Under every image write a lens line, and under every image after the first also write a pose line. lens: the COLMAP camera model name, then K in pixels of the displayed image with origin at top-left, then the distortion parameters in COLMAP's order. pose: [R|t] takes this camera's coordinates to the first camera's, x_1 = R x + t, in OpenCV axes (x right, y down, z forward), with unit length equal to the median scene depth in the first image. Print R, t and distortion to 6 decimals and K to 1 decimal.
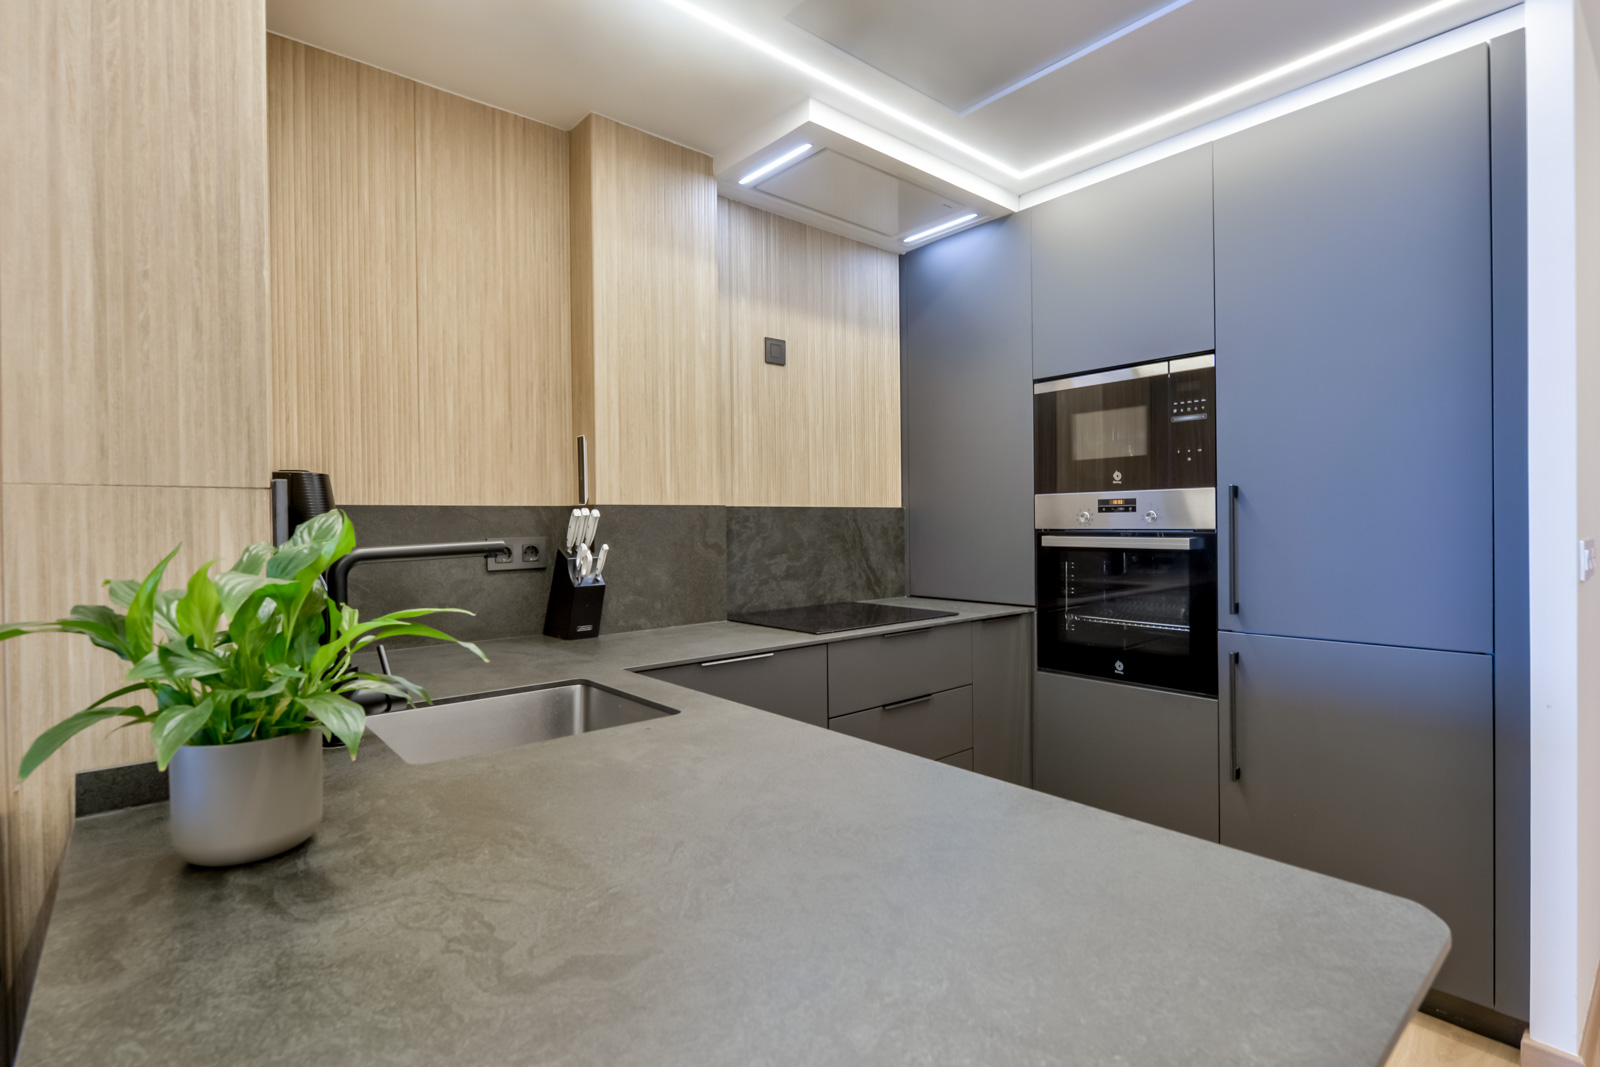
lens RADIAL K [[766.5, 0, 827.8], [0, 766.5, 532.4], [0, 0, 1]] dist [-0.003144, -0.000674]
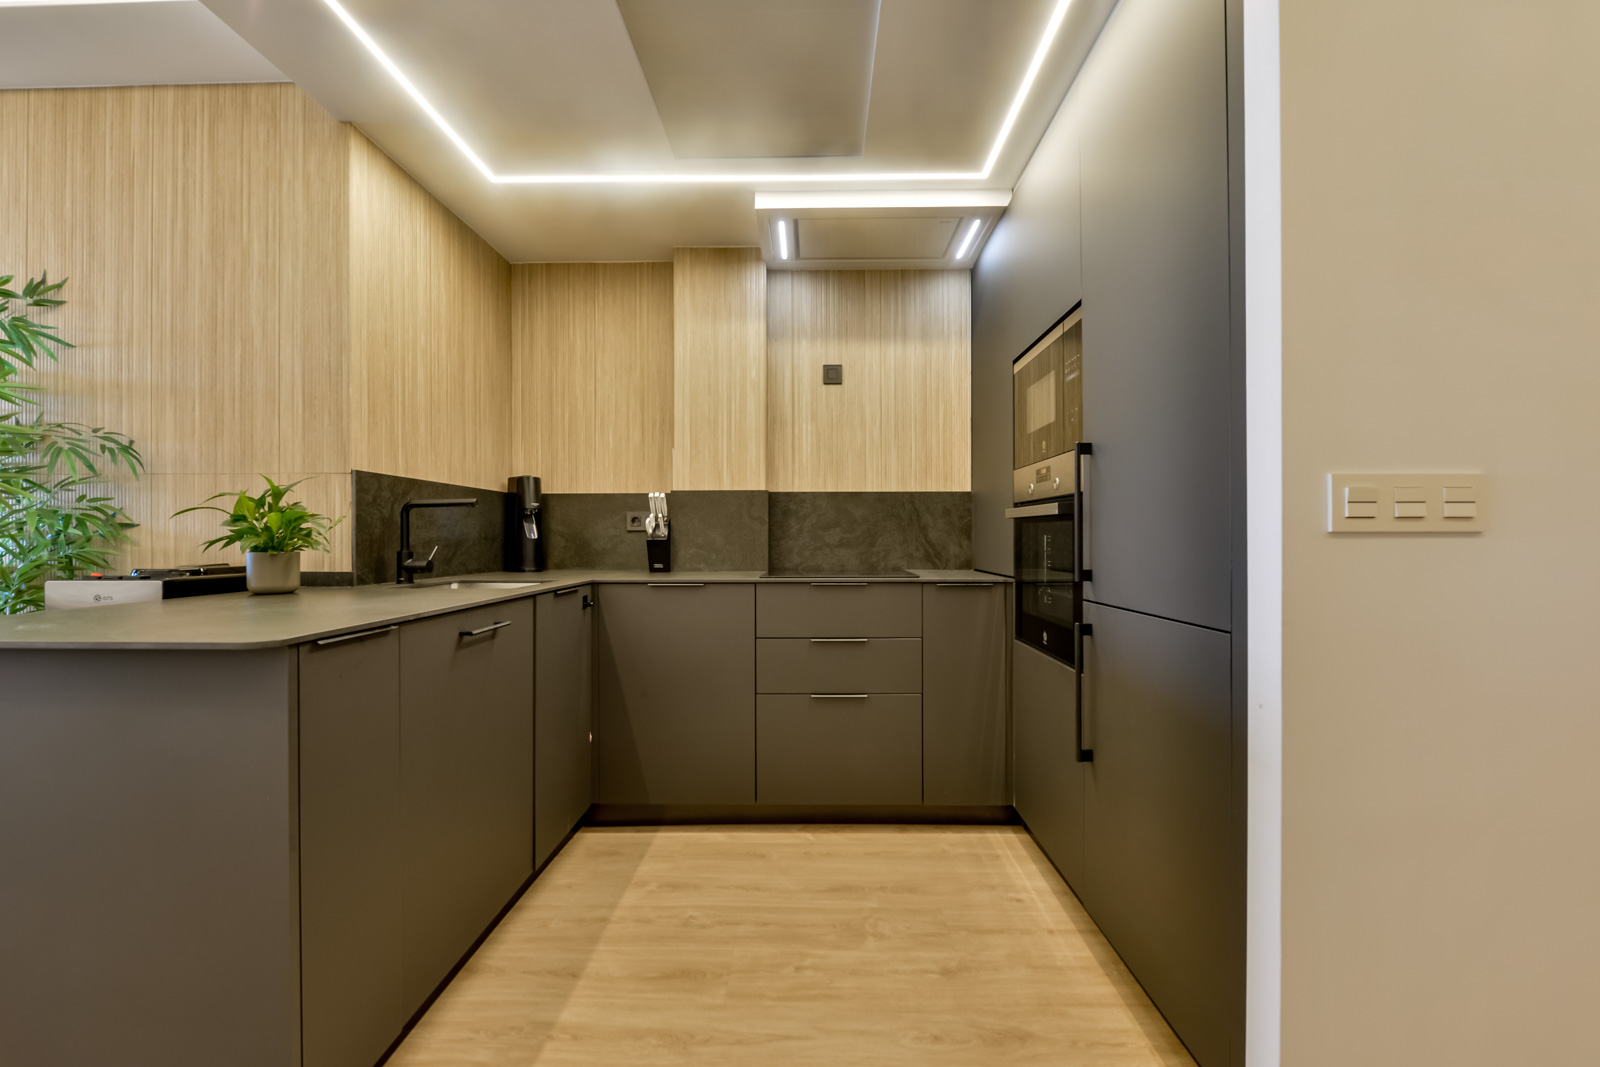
lens RADIAL K [[631.8, 0, 800.4], [0, 631.8, 541.8], [0, 0, 1]] dist [-0.006067, -0.001108]
pose [[0.736328, 0.015720, -0.676442, 0.647759], [-0.016351, 0.999852, 0.005438, 0.048739], [0.676427, 0.007057, 0.736476, 0.167281]]
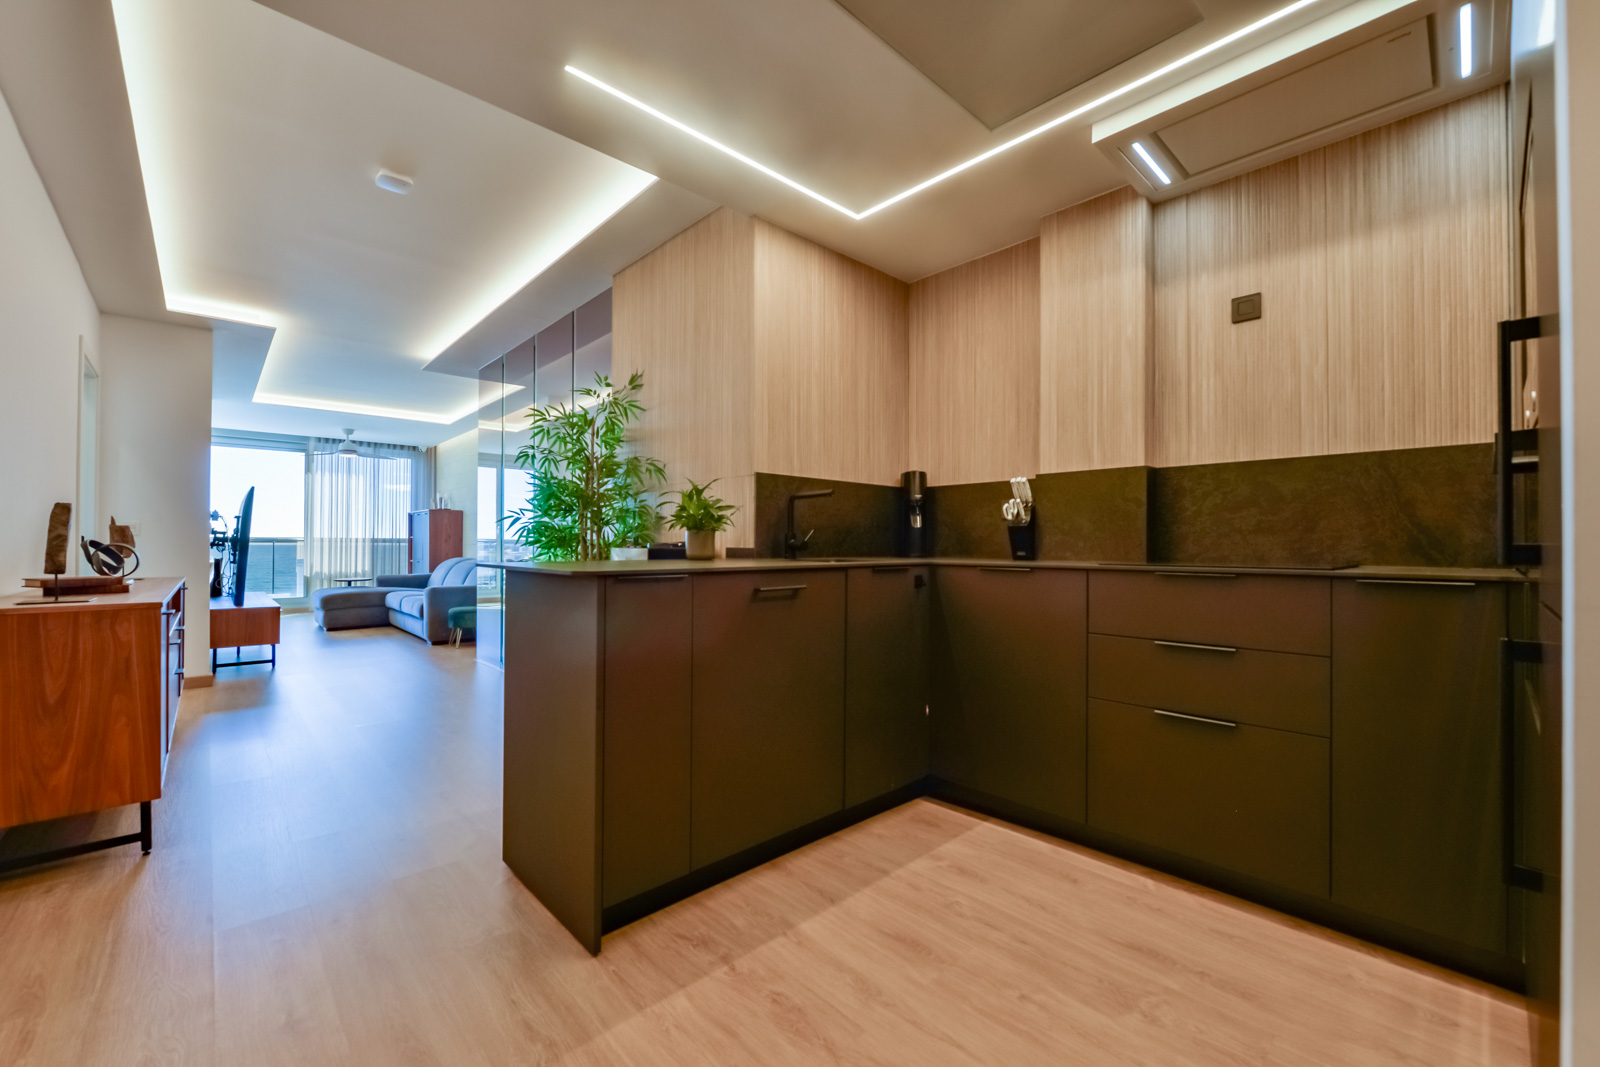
lens RADIAL K [[631.8, 0, 808.6], [0, 631.8, 542.1], [0, 0, 1]] dist [-0.006067, -0.001108]
pose [[0.040168, 0.010378, -0.999139, 0.760942], [-0.015937, 0.999826, 0.009744, 0.075943], [0.999066, 0.015531, 0.040326, 0.404341]]
